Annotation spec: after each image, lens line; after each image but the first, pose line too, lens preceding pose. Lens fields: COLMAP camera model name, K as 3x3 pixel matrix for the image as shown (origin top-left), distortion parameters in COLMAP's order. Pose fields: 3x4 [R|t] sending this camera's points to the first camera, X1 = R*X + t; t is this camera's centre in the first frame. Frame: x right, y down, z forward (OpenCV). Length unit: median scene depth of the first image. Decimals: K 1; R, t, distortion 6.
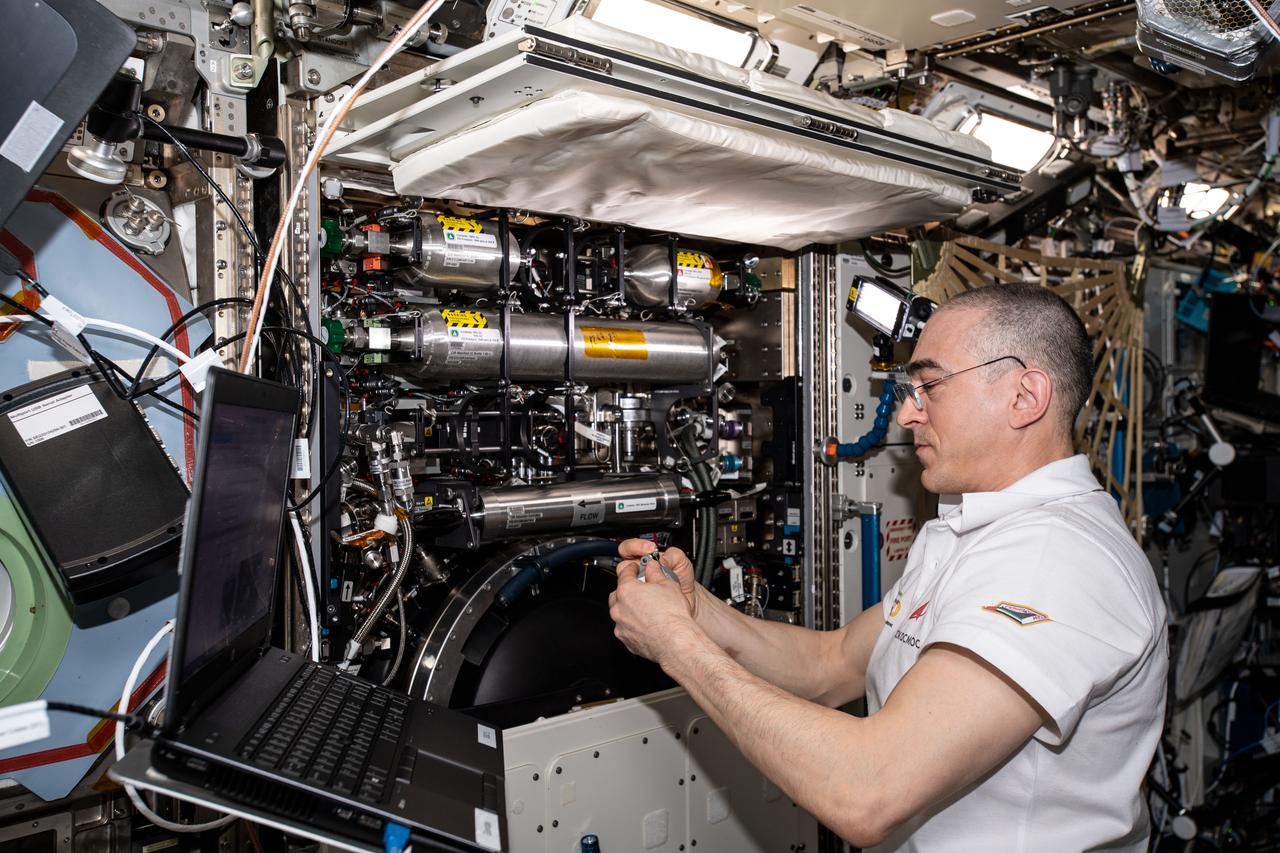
lens RADIAL K [[1192.6, 0, 644.9], [0, 1192.6, 437.3], [0, 0, 1]] dist [0.086383, 0.000000]
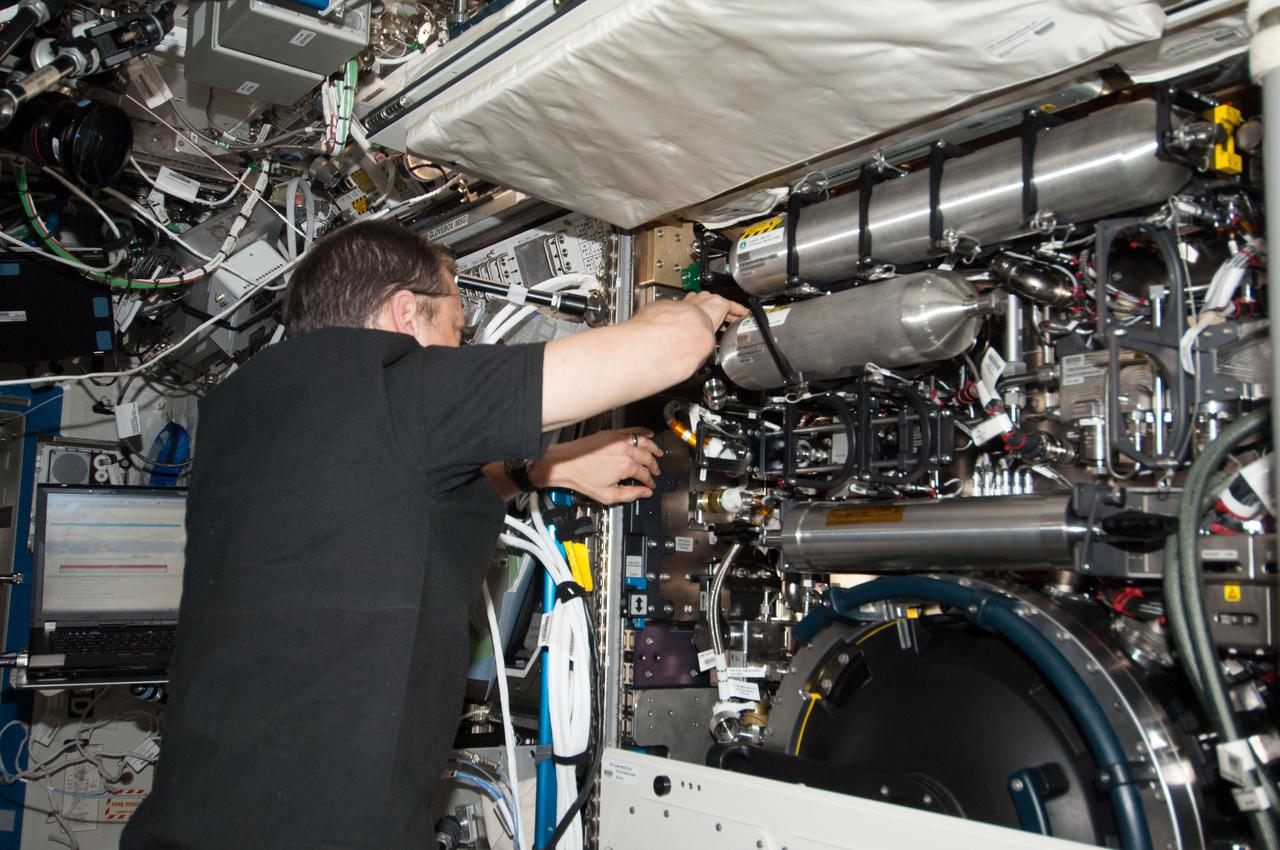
lens RADIAL K [[1272.3, 0, 632.1], [0, 1272.3, 432.4], [0, 0, 1]] dist [0.043978, 0.000000]
pose [[-0.164141, -0.121047, -0.978982, 0.971084], [-0.047410, 0.992264, -0.114741, 0.074831], [0.985297, 0.027579, -0.168610, 1.131569]]
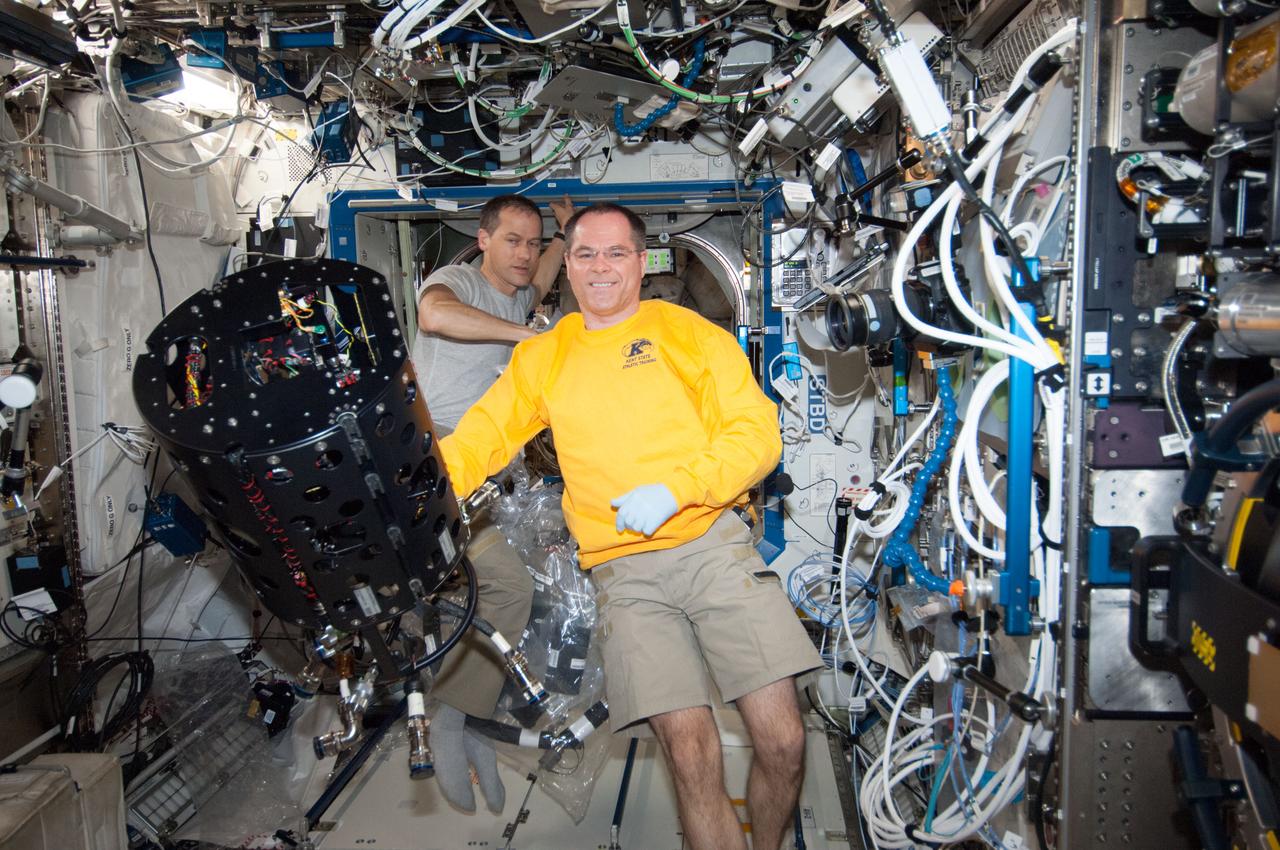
lens RADIAL K [[1047.6, 0, 642.9], [0, 1047.6, 430.7], [0, 0, 1]] dist [0.065540, -0.068525]
pose [[-0.767691, 0.098497, -0.633206, 0.773354], [0.009818, 0.989809, 0.142064, 0.022321], [0.640745, 0.102844, -0.760834, 1.325693]]
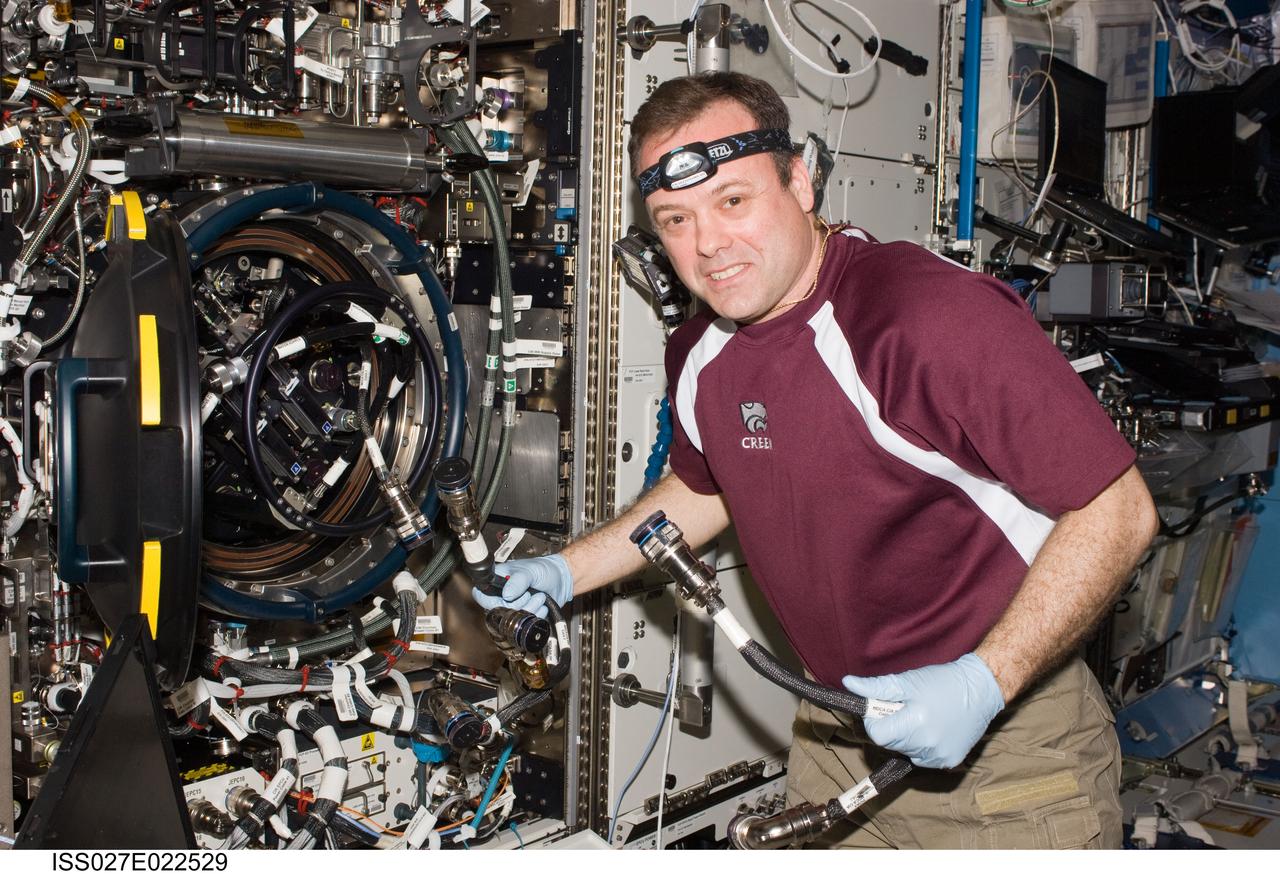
lens RADIAL K [[1548.1, 0, 635.5], [0, 1548.1, 424.0], [0, 0, 1]] dist [-0.070222, 0.000000]
pose [[0.994881, 0.023496, 0.098286, 0.068224], [-0.031577, 0.996174, 0.081485, 0.135254], [-0.095995, -0.084171, 0.991817, -0.106563]]
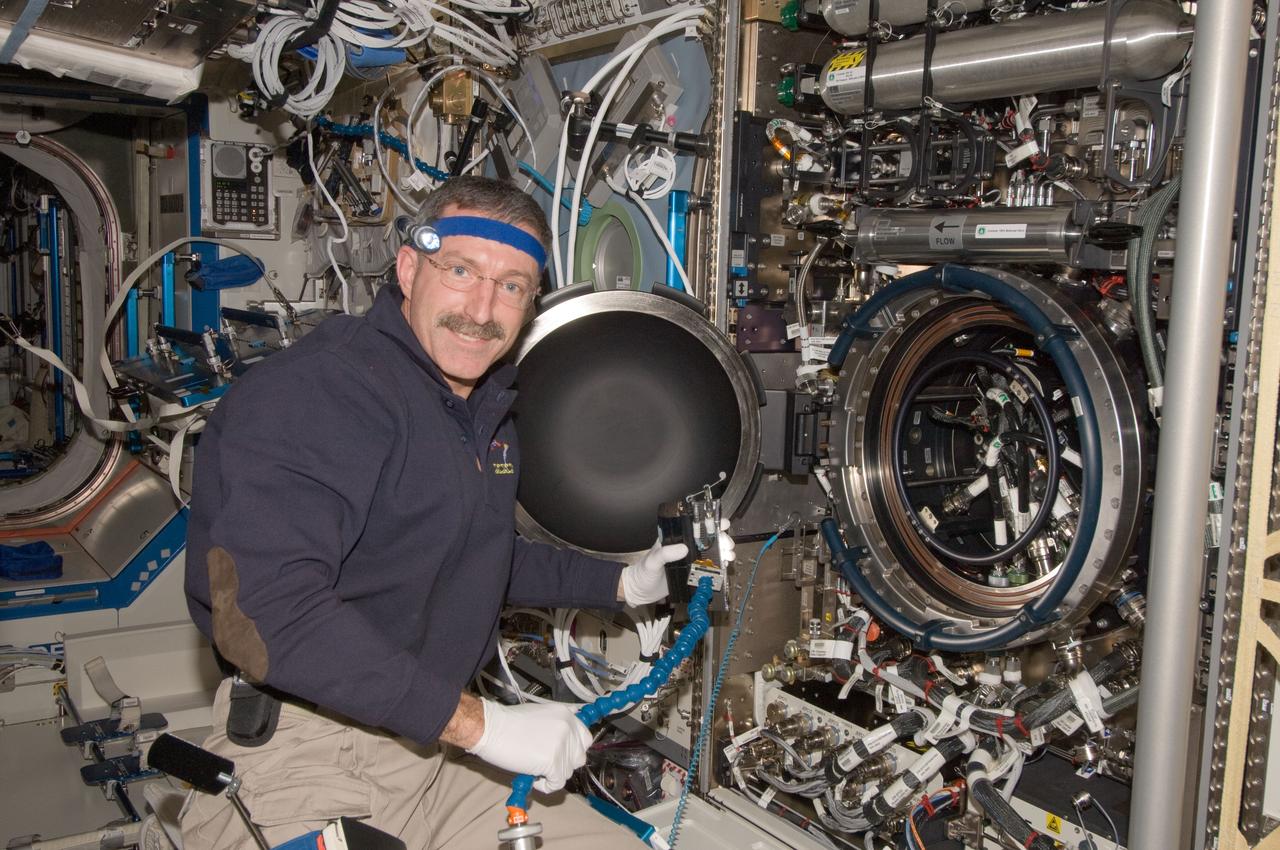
lens RADIAL K [[1272.3, 0, 662.3], [0, 1272.3, 433.1], [0, 0, 1]] dist [0.043978, 0.000000]
pose [[-0.202641, 0.125426, -0.971187, 1.204747], [-0.051613, 0.989017, 0.138498, 0.066631], [0.977892, 0.078191, -0.193942, 1.149682]]
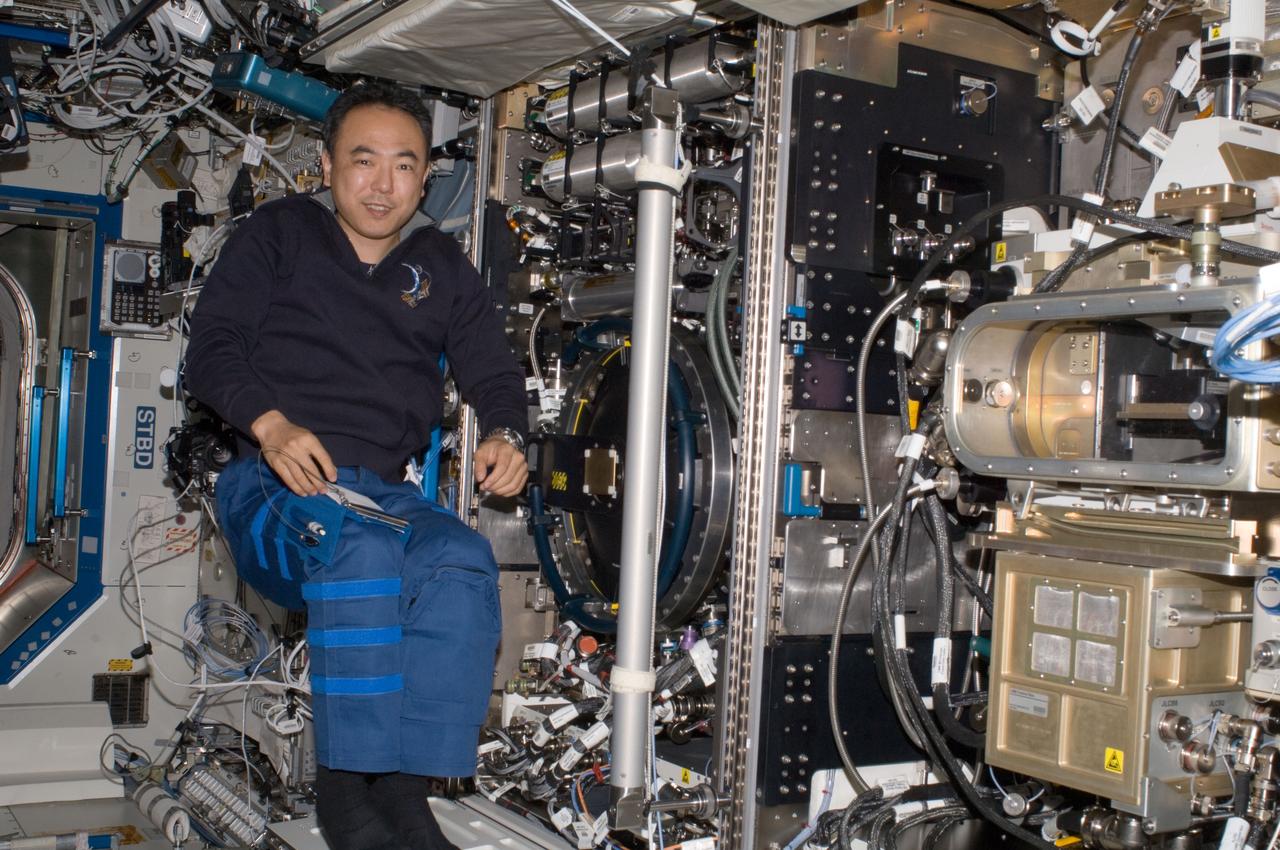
lens RADIAL K [[1539.1, 0, 645.9], [0, 1539.1, 426.0], [0, 0, 1]] dist [-0.087011, 0.000000]
pose [[-0.251604, -0.017009, -0.967681, 1.566556], [-0.069622, 0.997573, 0.000567, 0.158466], [0.965323, 0.067514, -0.252177, 1.539674]]
